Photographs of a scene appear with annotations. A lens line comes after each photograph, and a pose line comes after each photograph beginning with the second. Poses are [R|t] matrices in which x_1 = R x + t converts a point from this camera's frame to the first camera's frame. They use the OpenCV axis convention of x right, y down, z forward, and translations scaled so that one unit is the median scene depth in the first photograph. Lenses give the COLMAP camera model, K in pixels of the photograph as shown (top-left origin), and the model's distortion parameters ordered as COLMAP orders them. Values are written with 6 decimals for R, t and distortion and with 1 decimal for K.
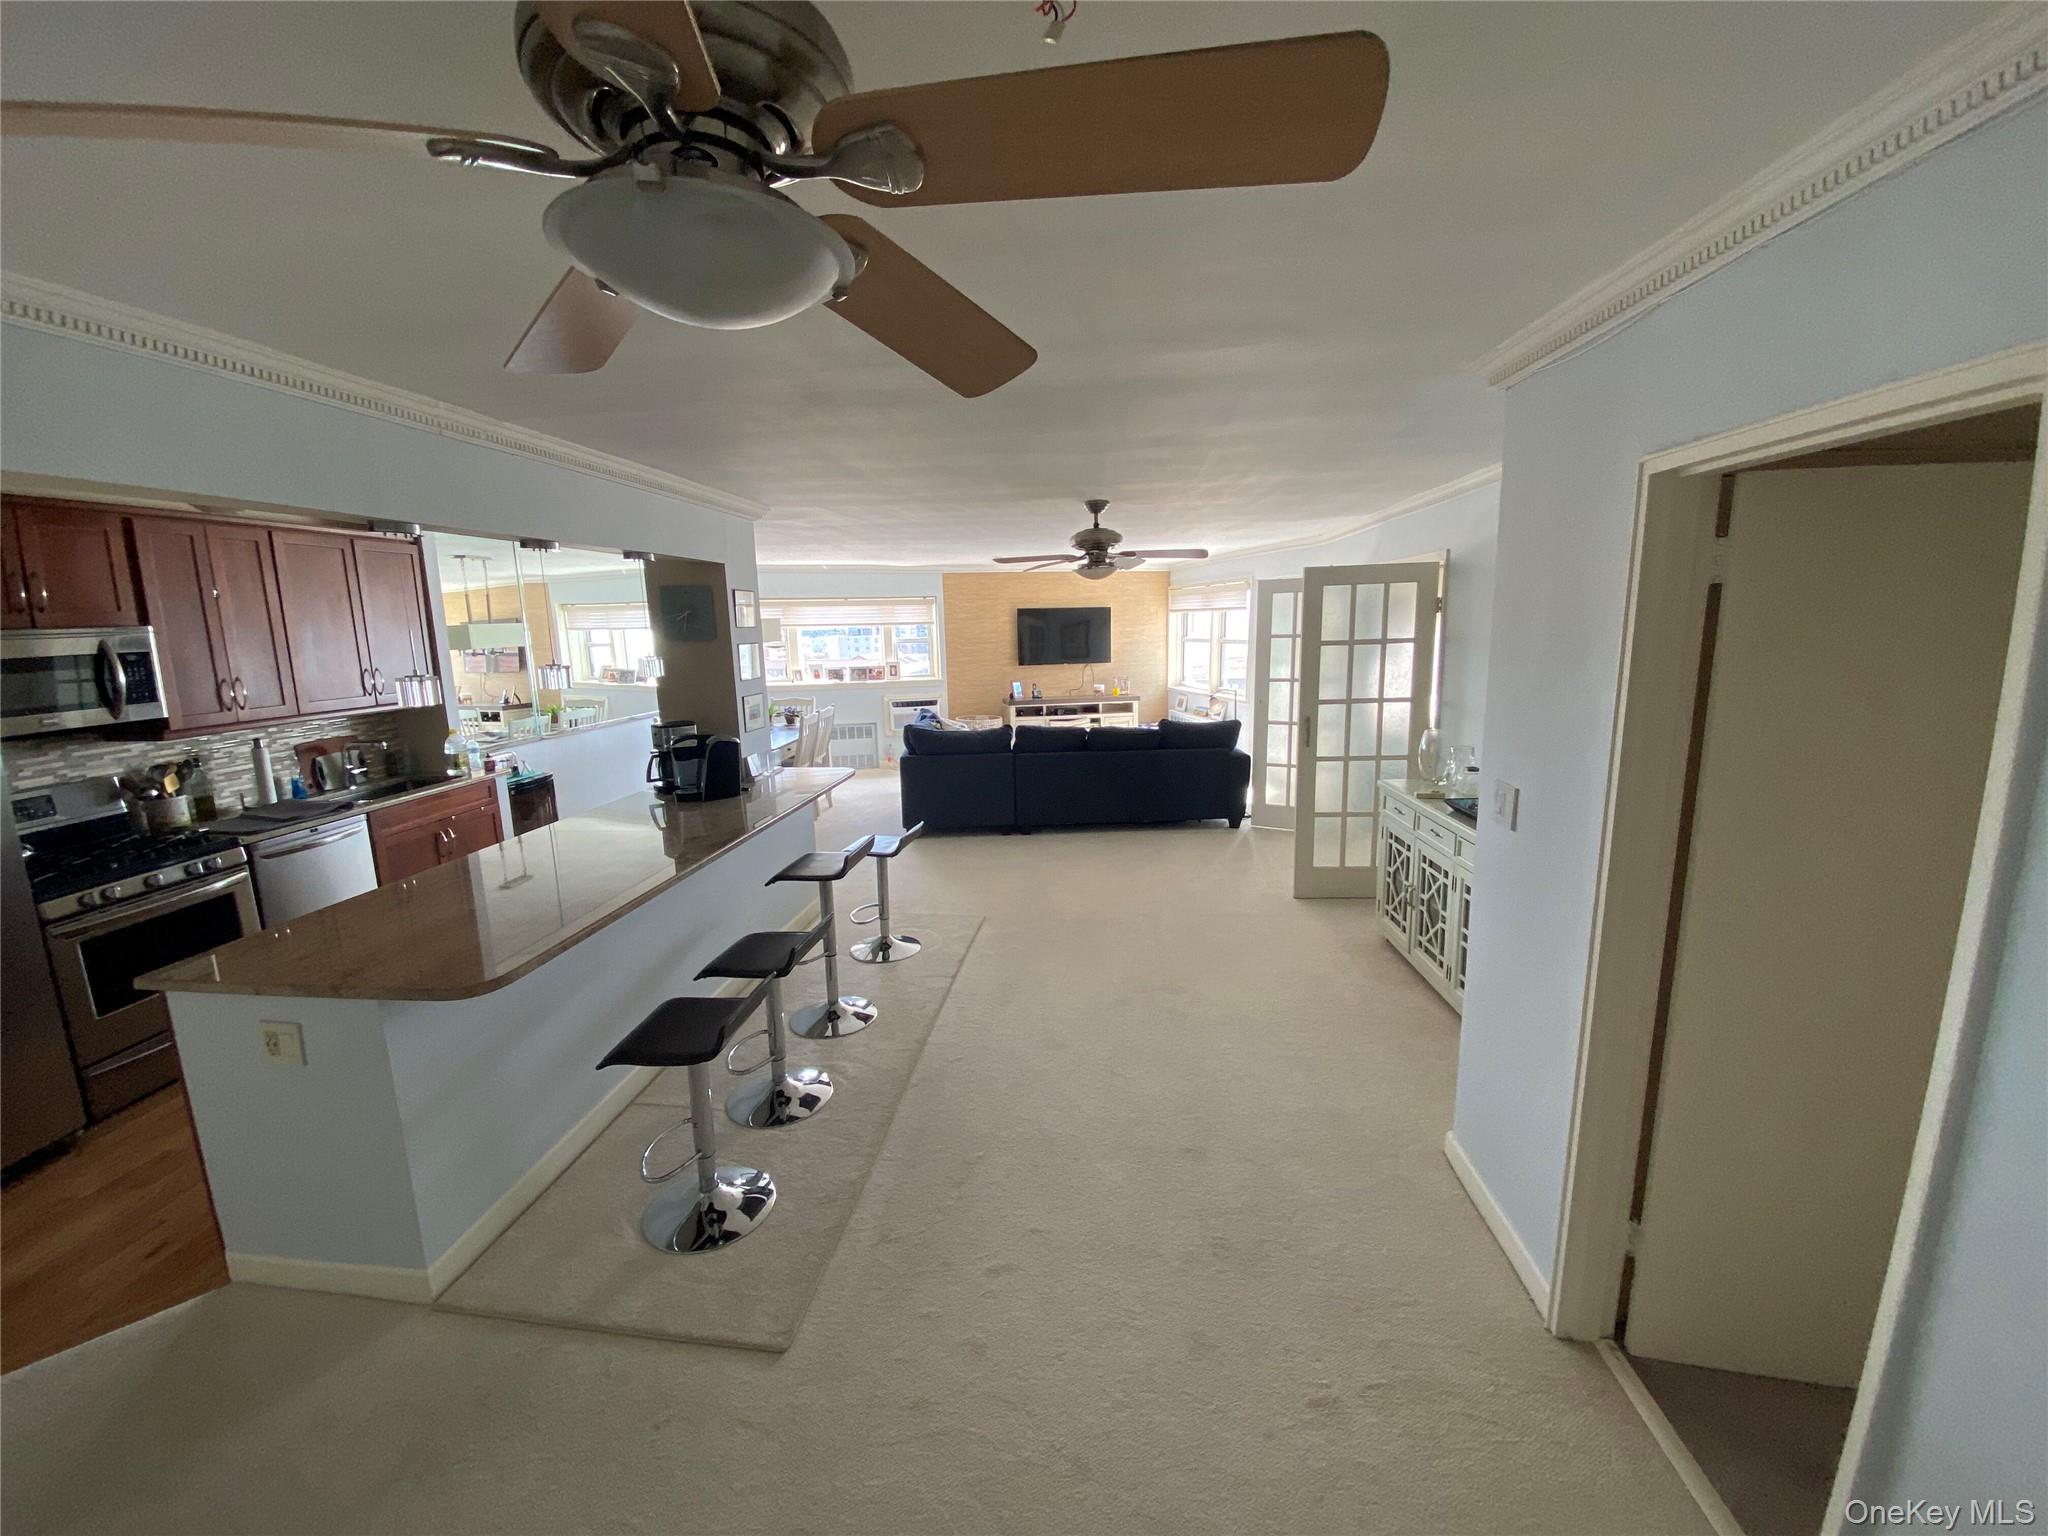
lens RADIAL K [[826.7, 0, 1024.0], [0, 826.7, 768.0], [0, 0, 1]] dist [0.022303, -0.021015]
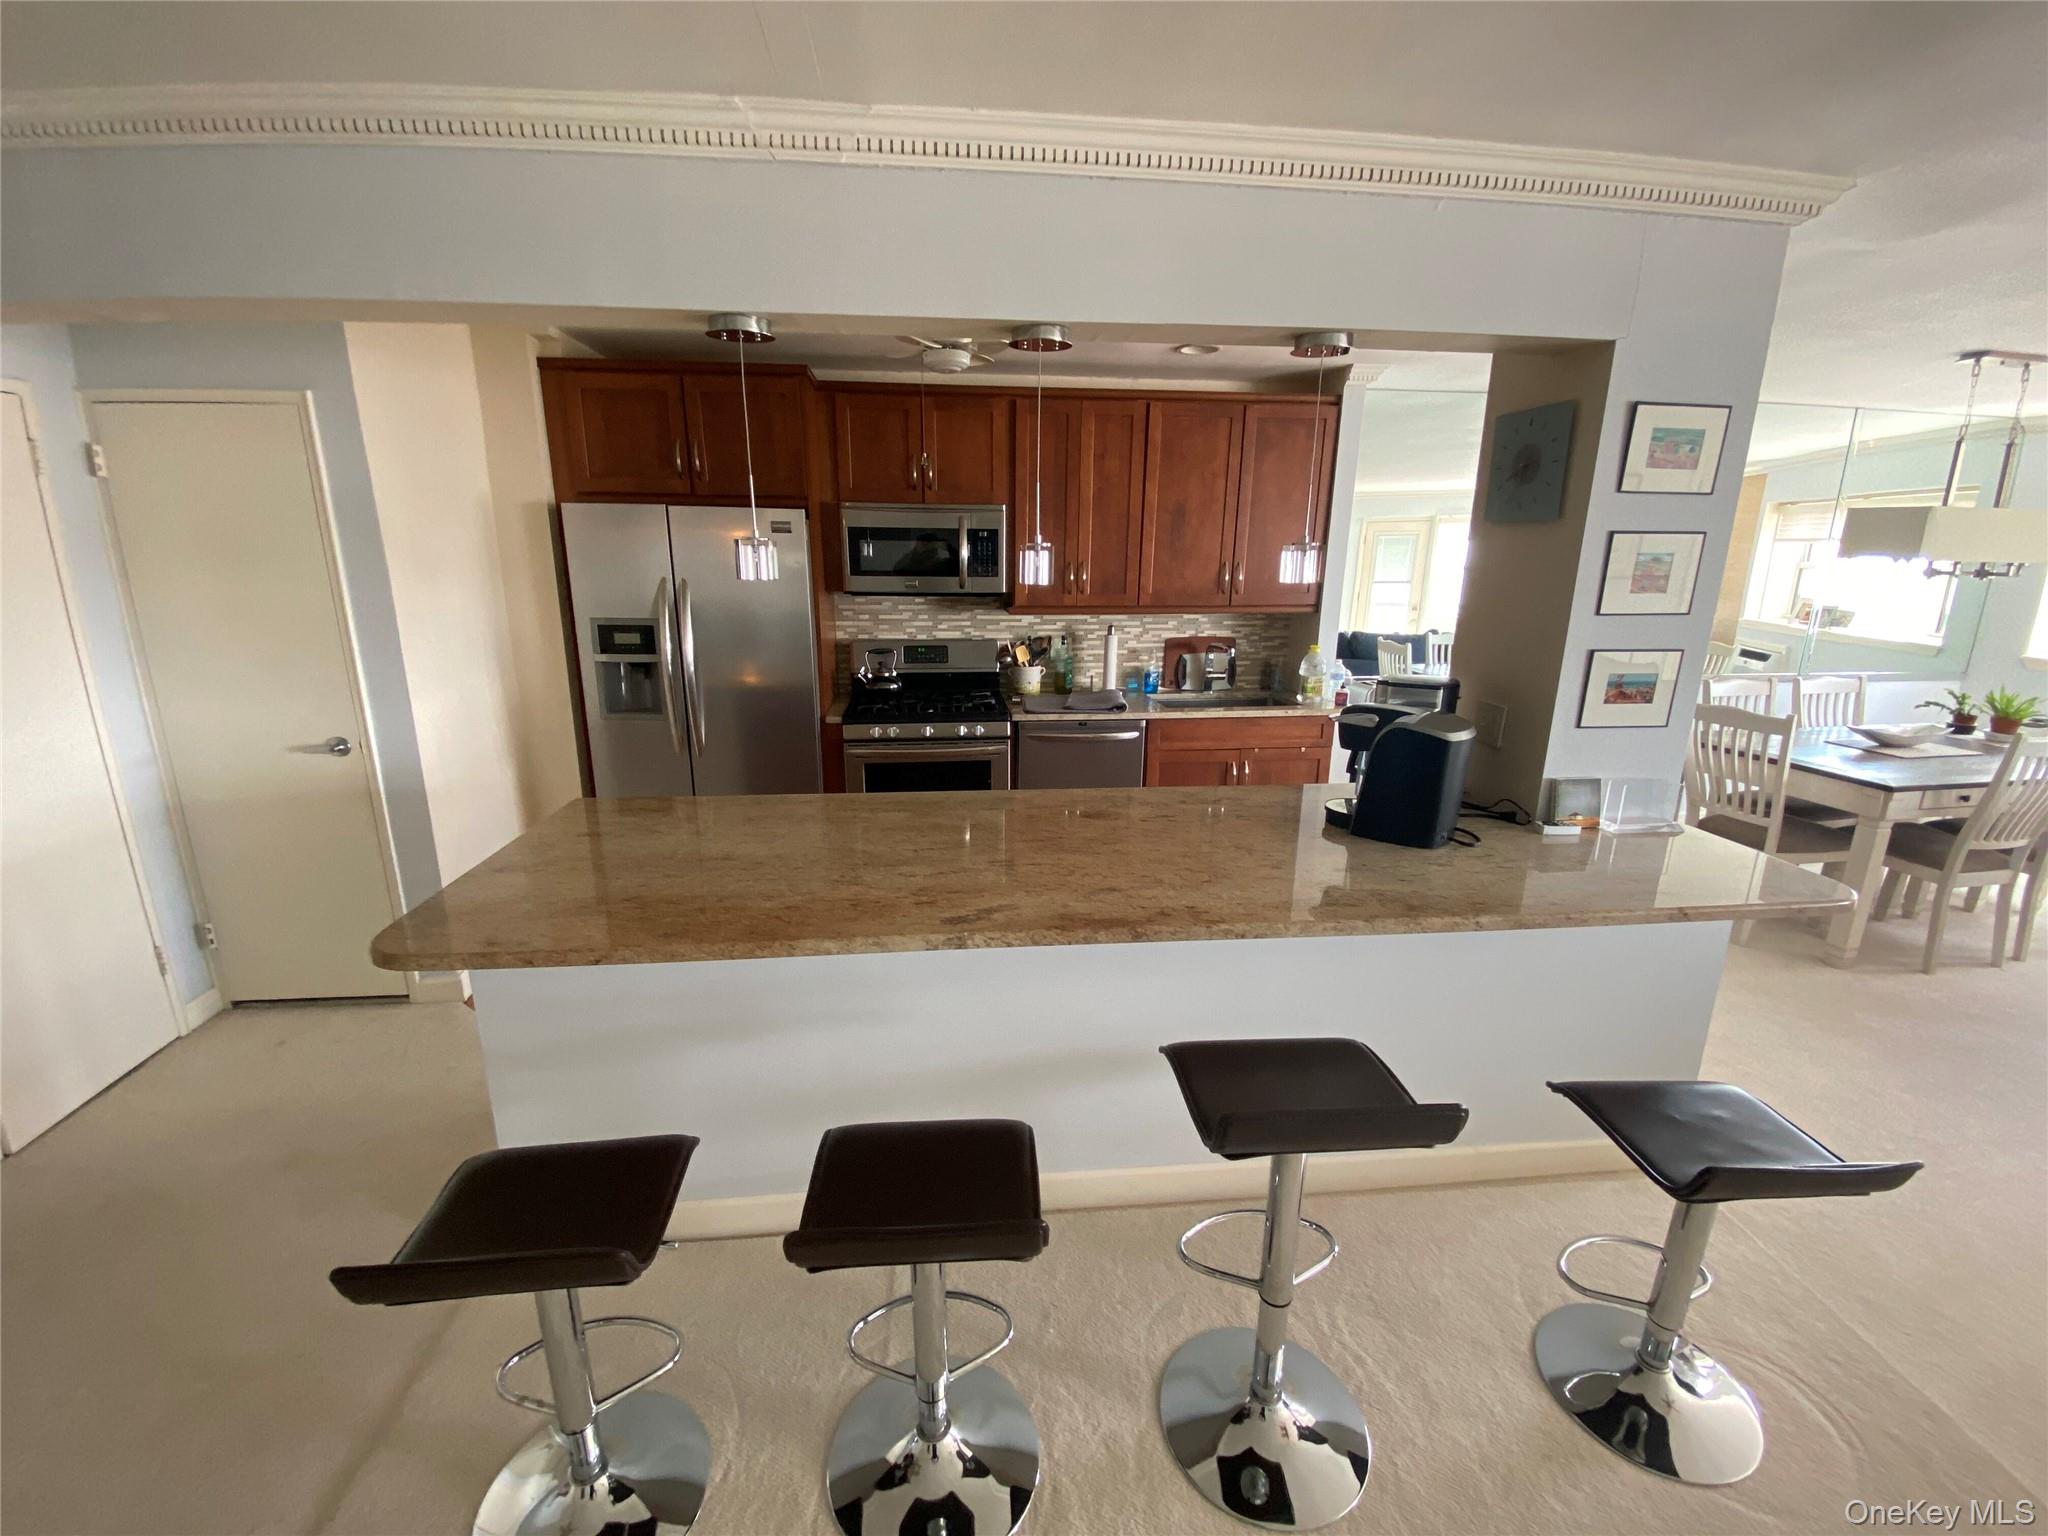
lens RADIAL K [[826.7, 0, 1024.0], [0, 826.7, 768.0], [0, 0, 1]] dist [0.022303, -0.021015]
pose [[0.216733, 0.258557, -0.941369, 0.049736], [-0.182351, 0.958039, 0.221153, -0.071353], [0.959049, 0.123728, 0.254787, 0.651861]]
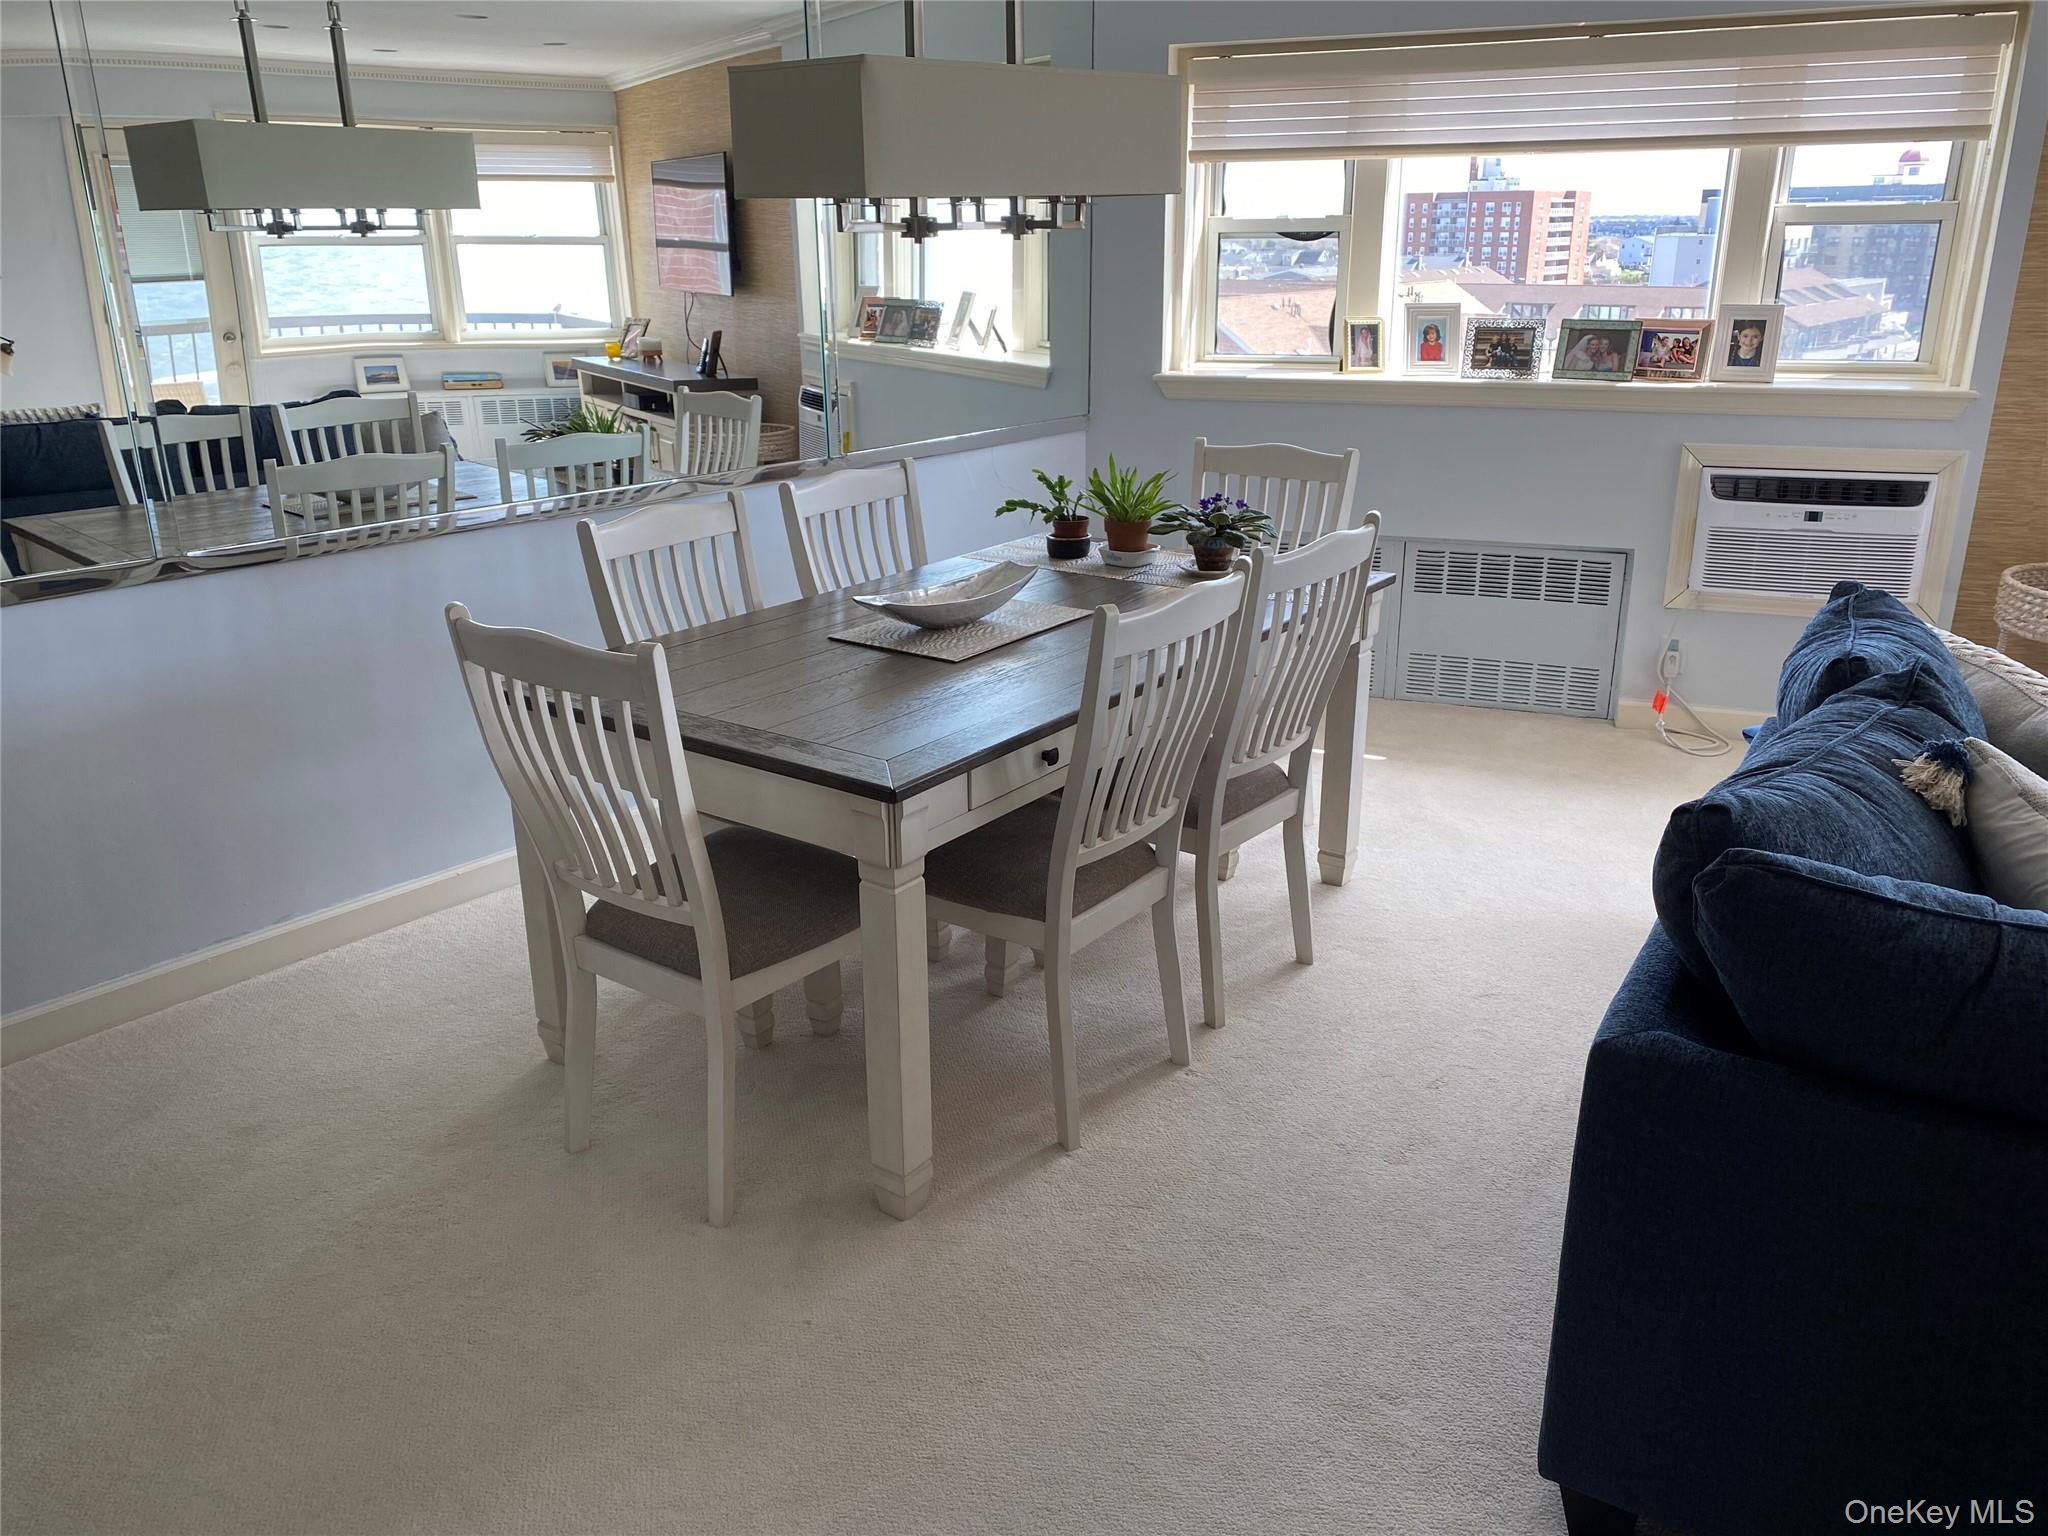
lens RADIAL K [[1560.7, 0, 1009.8], [0, 1560.7, 761.2], [0, 0, 1]] dist [0.014127, 0.000786]
pose [[0.823065, 0.197731, -0.532415, -0.165153], [-0.103160, 0.973893, 0.202213, -0.171986], [0.558500, -0.111511, 0.821975, 1.209219]]
